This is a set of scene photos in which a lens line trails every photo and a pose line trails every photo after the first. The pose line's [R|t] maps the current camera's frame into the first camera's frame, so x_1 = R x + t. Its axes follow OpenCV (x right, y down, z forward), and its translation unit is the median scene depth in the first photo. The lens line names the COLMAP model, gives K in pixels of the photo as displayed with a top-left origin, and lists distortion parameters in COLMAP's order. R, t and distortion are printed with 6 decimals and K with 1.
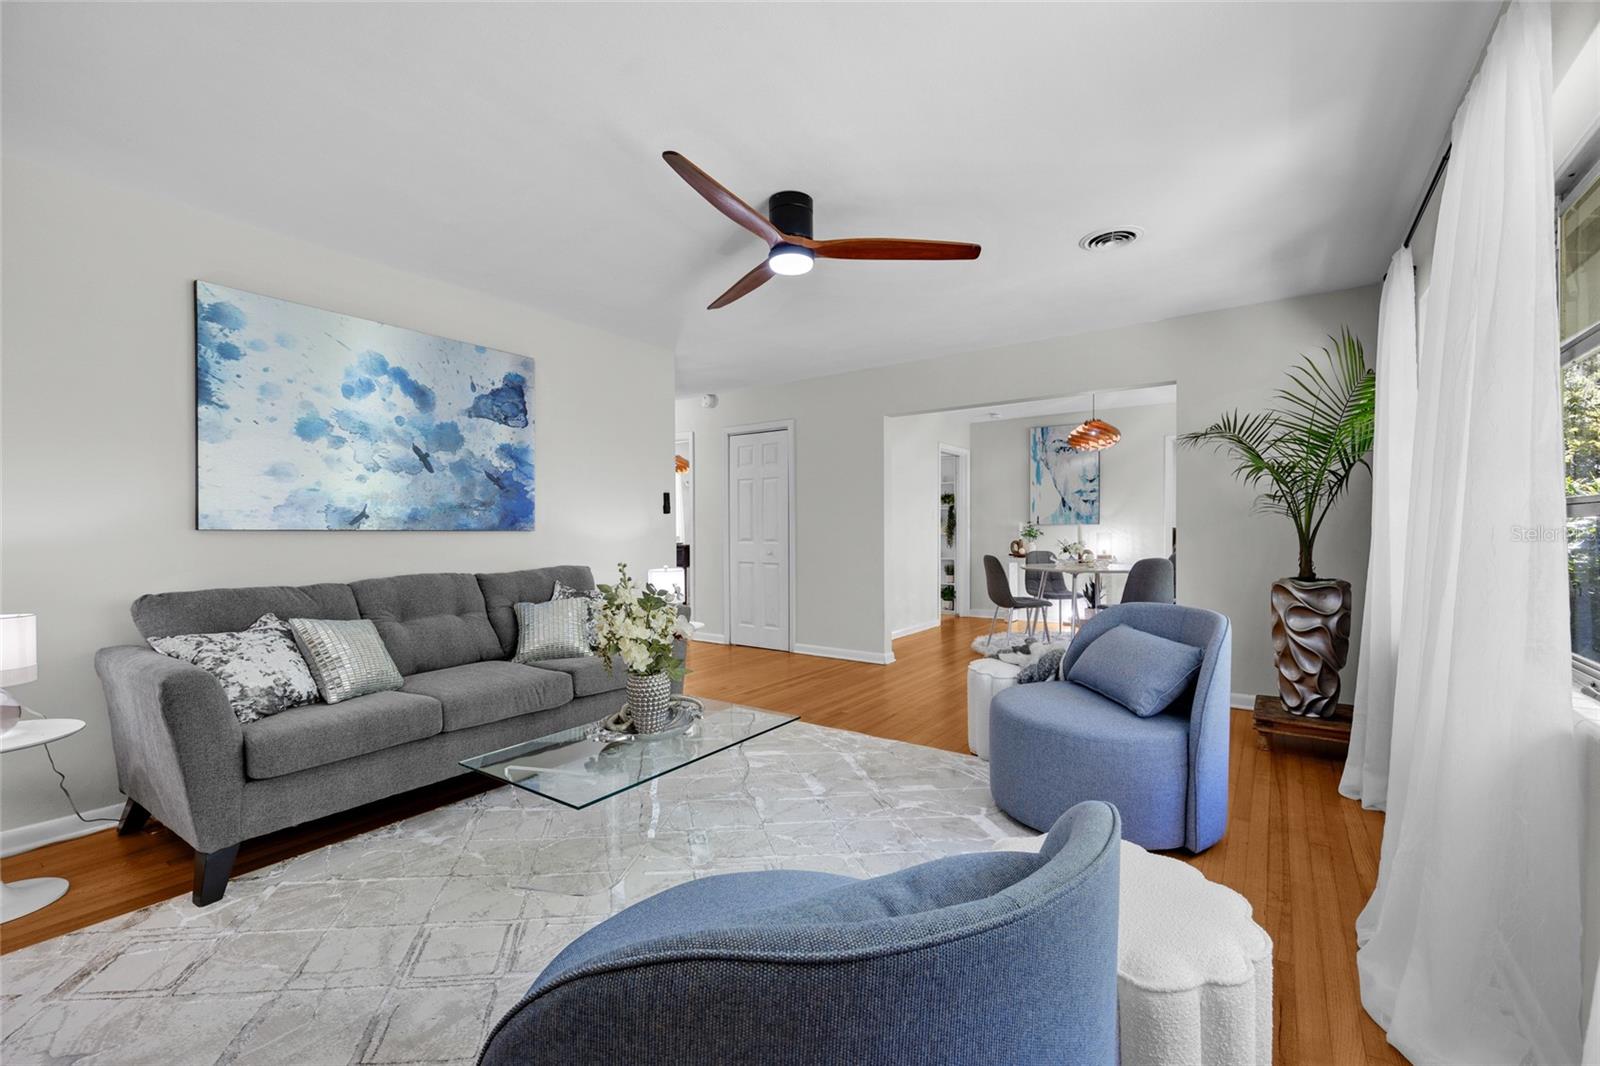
lens RADIAL K [[676.5, 0, 793.1], [0, 676.5, 531.0], [0, 0, 1]] dist [-0.002069, 0.000093]
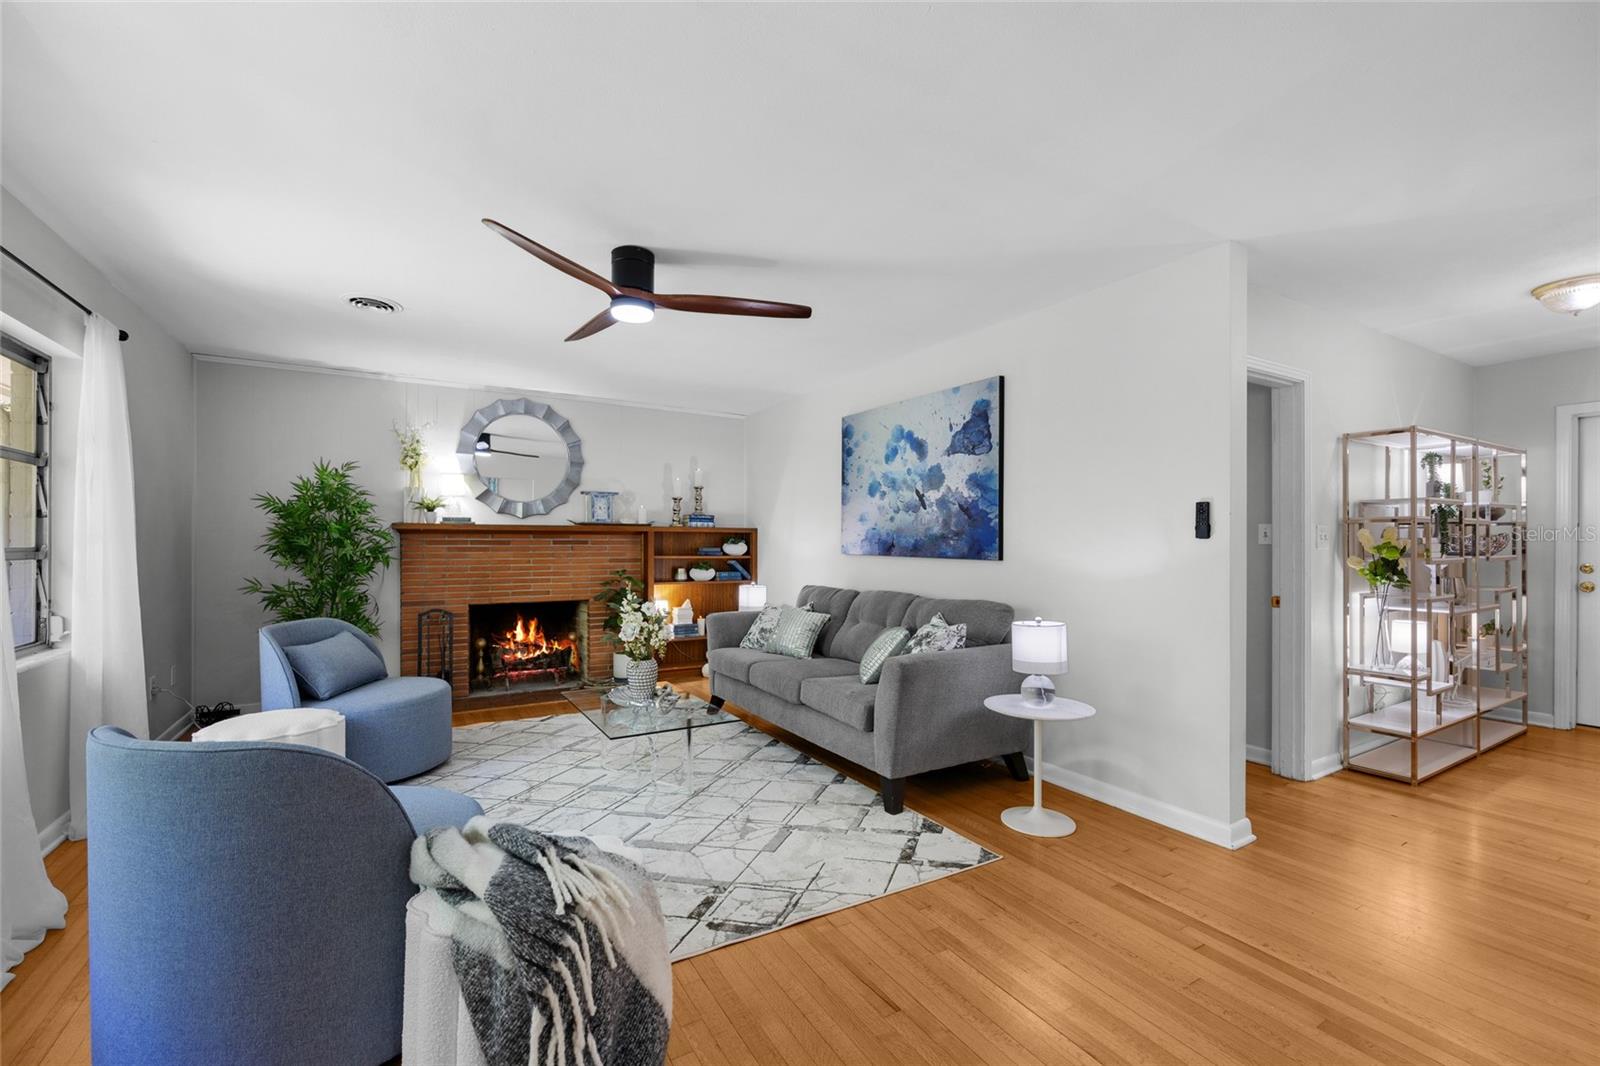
lens RADIAL K [[676.5, 0, 801.1], [0, 676.5, 538.2], [0, 0, 1]] dist [-0.002069, 0.000093]
pose [[-0.406838, -0.002172, -0.913498, 0.630956], [-0.004533, 0.999990, -0.000359, -0.032219], [0.913489, 0.003995, -0.406844, 1.235333]]
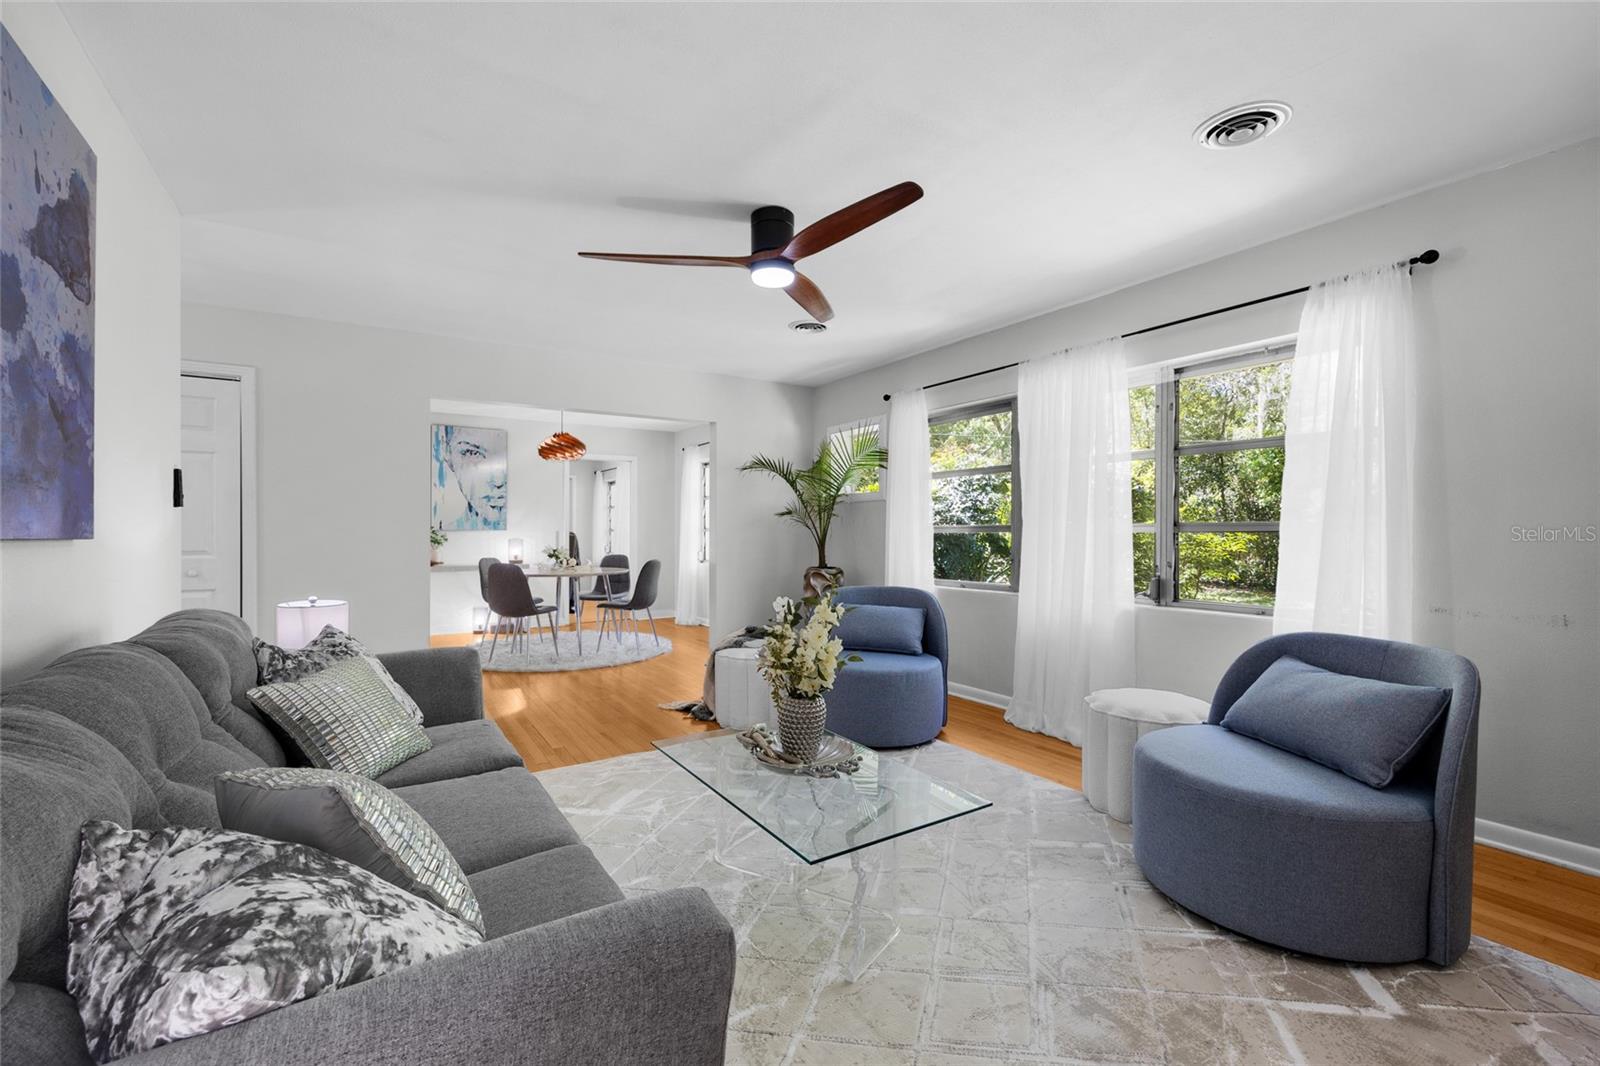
lens RADIAL K [[676.5, 0, 796.4], [0, 676.5, 537.1], [0, 0, 1]] dist [-0.002069, 0.000093]
pose [[0.373176, -0.003366, 0.927754, -0.681608], [0.002417, 0.999994, 0.002656, -0.002351], [-0.927757, 0.001251, 0.373182, 0.440467]]
